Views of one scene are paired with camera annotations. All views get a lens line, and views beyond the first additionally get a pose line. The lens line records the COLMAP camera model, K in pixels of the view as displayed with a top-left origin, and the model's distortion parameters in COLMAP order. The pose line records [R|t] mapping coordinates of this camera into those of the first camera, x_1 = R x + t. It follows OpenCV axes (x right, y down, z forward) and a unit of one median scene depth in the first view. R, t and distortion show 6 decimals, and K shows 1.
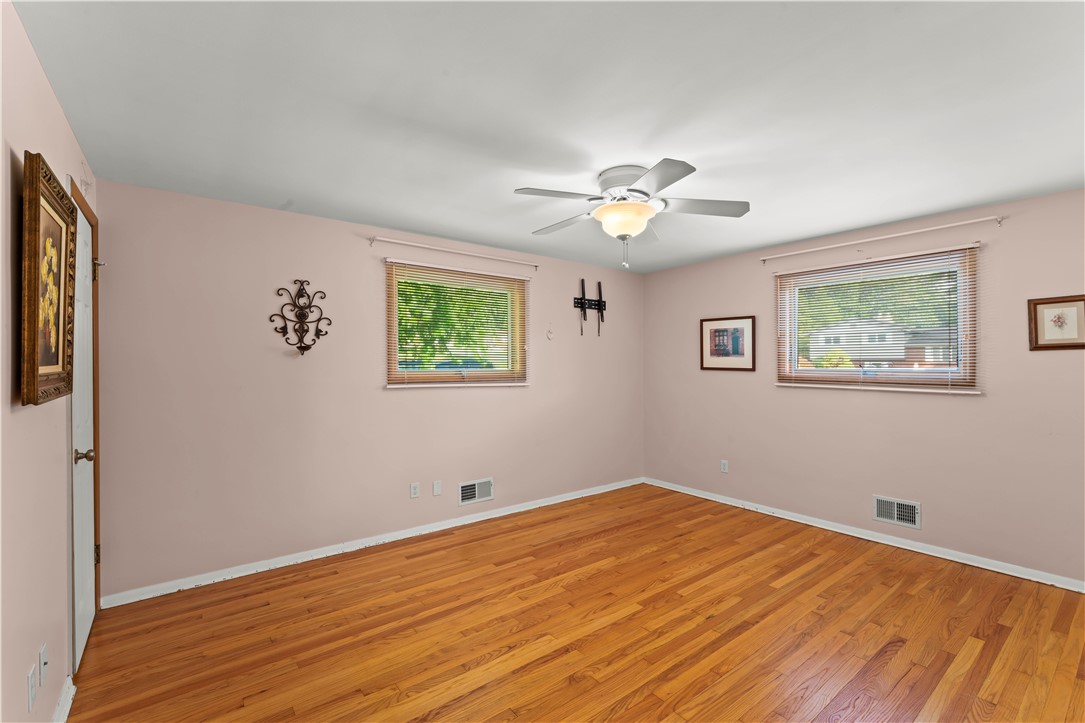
lens RADIAL K [[464.8, 0, 536.2], [0, 464.8, 360.3], [0, 0, 1]] dist [-0.001295, -0.000585]
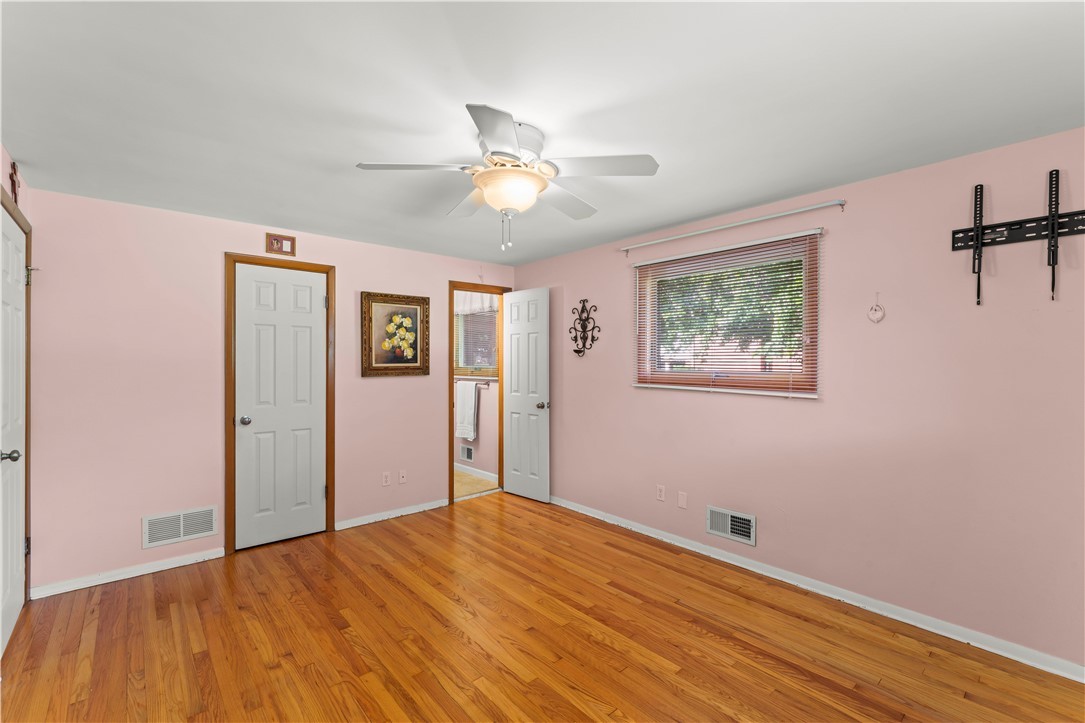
lens RADIAL K [[464.8, 0, 539.7], [0, 464.8, 364.2], [0, 0, 1]] dist [-0.001295, -0.000585]
pose [[0.075345, 0.006129, -0.997139, 0.781081], [0.005510, 0.999963, 0.006562, 0.000870], [0.997142, -0.005988, 0.075308, 0.759864]]
